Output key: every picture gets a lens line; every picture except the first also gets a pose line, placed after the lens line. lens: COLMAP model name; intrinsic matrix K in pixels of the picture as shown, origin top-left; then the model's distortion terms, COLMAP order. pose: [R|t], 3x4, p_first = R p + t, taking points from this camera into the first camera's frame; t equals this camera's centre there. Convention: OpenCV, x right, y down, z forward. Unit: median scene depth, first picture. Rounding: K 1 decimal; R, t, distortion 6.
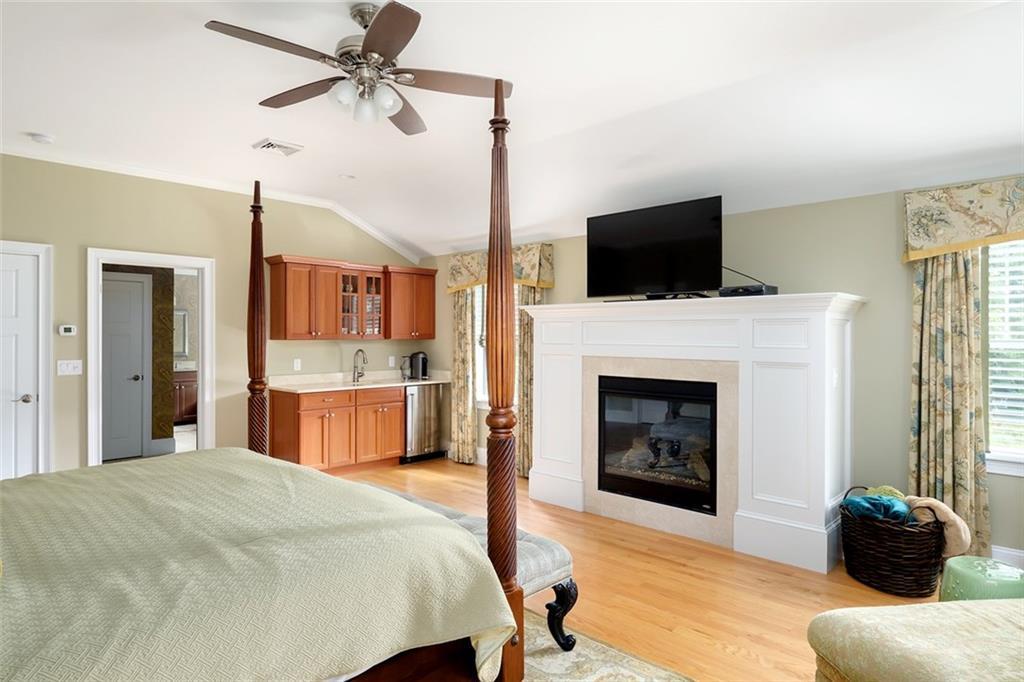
lens RADIAL K [[601.1, 0, 512.0], [0, 601.1, 341.0], [0, 0, 1]] dist [0.001542, 0.000125]
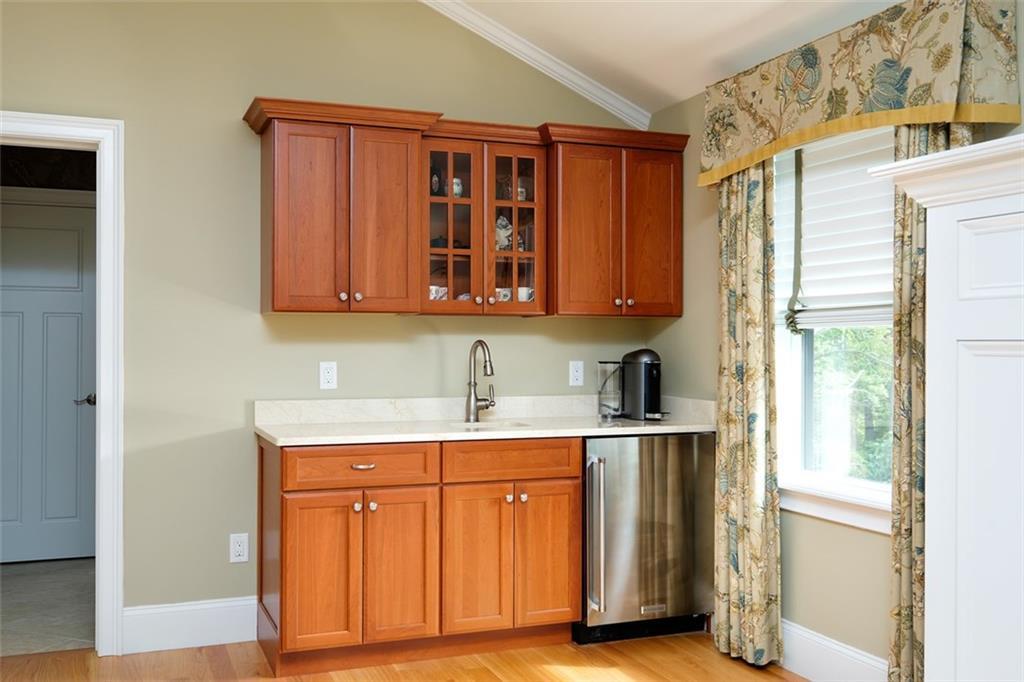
lens RADIAL K [[1008.2, 0, 512.0], [0, 1008.2, 341.0], [0, 0, 1]] dist [0.004934, -0.003046]
pose [[0.910707, -0.000052, -0.413053, 0.042122], [-0.005555, 0.999908, -0.012375, 0.022581], [0.413016, 0.013564, 0.910623, 0.399782]]
